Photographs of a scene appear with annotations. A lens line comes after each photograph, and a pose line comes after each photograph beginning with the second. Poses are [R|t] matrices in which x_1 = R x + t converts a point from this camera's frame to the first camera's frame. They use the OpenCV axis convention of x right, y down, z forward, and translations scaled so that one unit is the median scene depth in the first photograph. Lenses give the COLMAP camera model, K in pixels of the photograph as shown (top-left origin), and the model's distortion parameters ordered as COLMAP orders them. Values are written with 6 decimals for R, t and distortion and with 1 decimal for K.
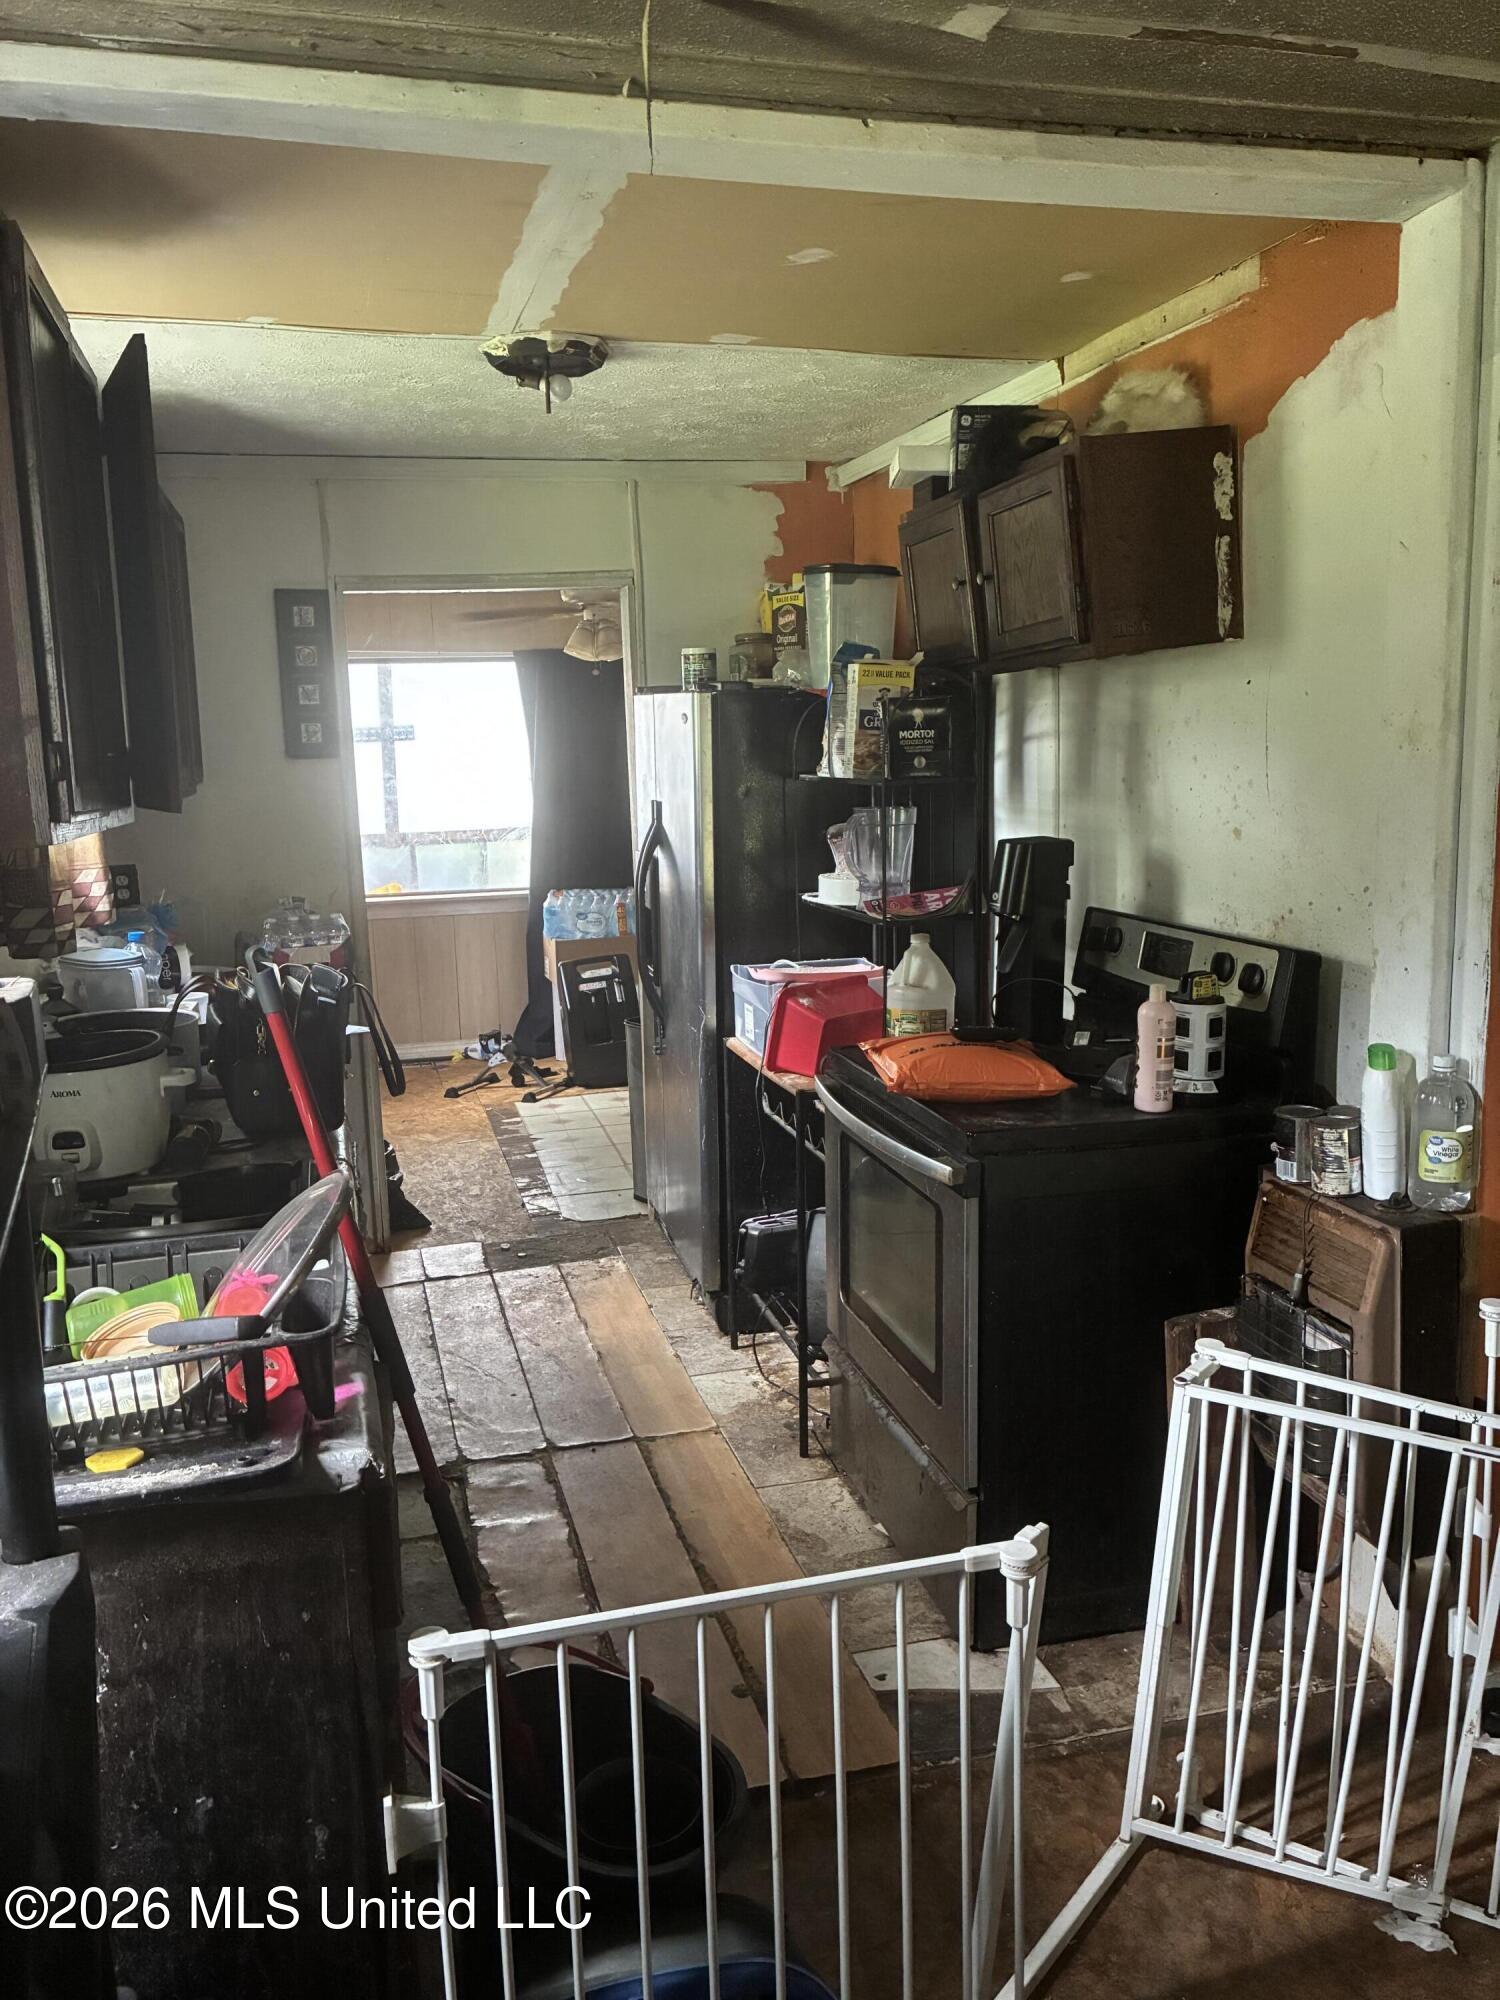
lens RADIAL K [[1528.7, 0, 747.3], [0, 1528.7, 1001.1], [0, 0, 1]] dist [-0.005365, -0.005388]
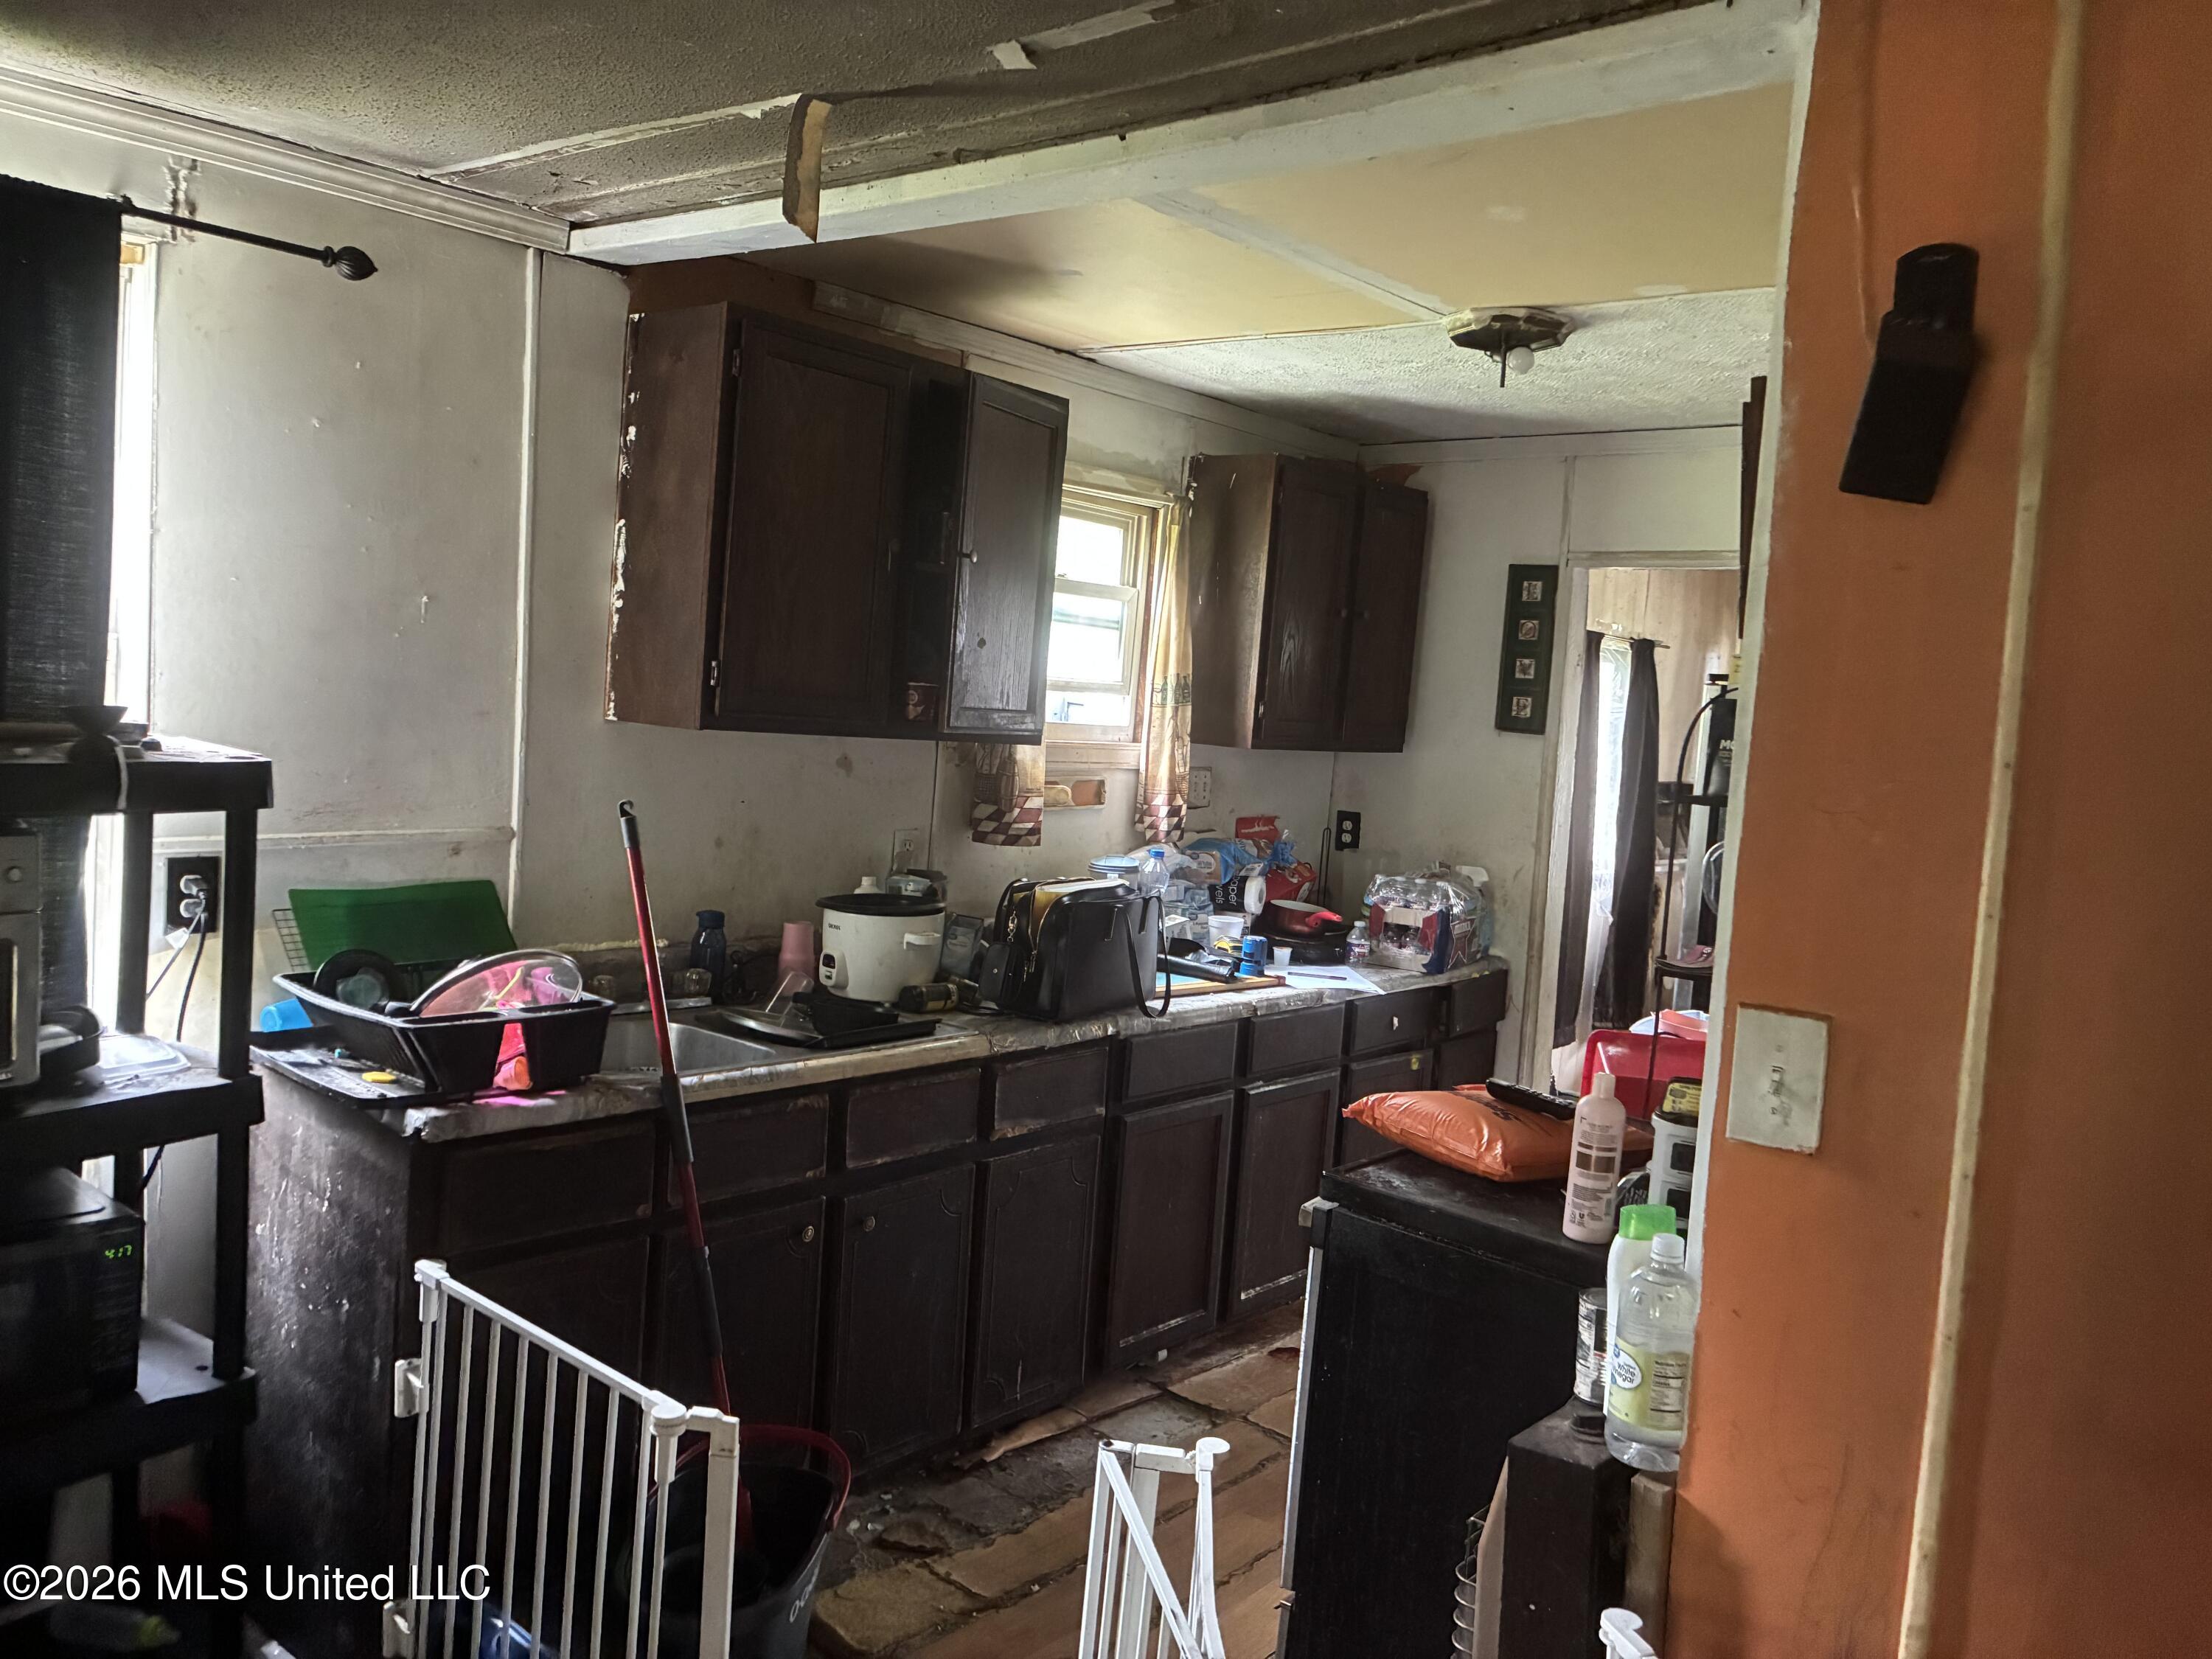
lens RADIAL K [[1690.7, 0, 1104.4], [0, 1690.7, 824.7], [0, 0, 1]] dist [-0.005365, -0.005388]
pose [[0.560076, 0.133136, -0.817673, 0.725498], [-0.223519, 0.974684, 0.005599, -0.071804], [0.797718, 0.179629, 0.575655, 0.259122]]
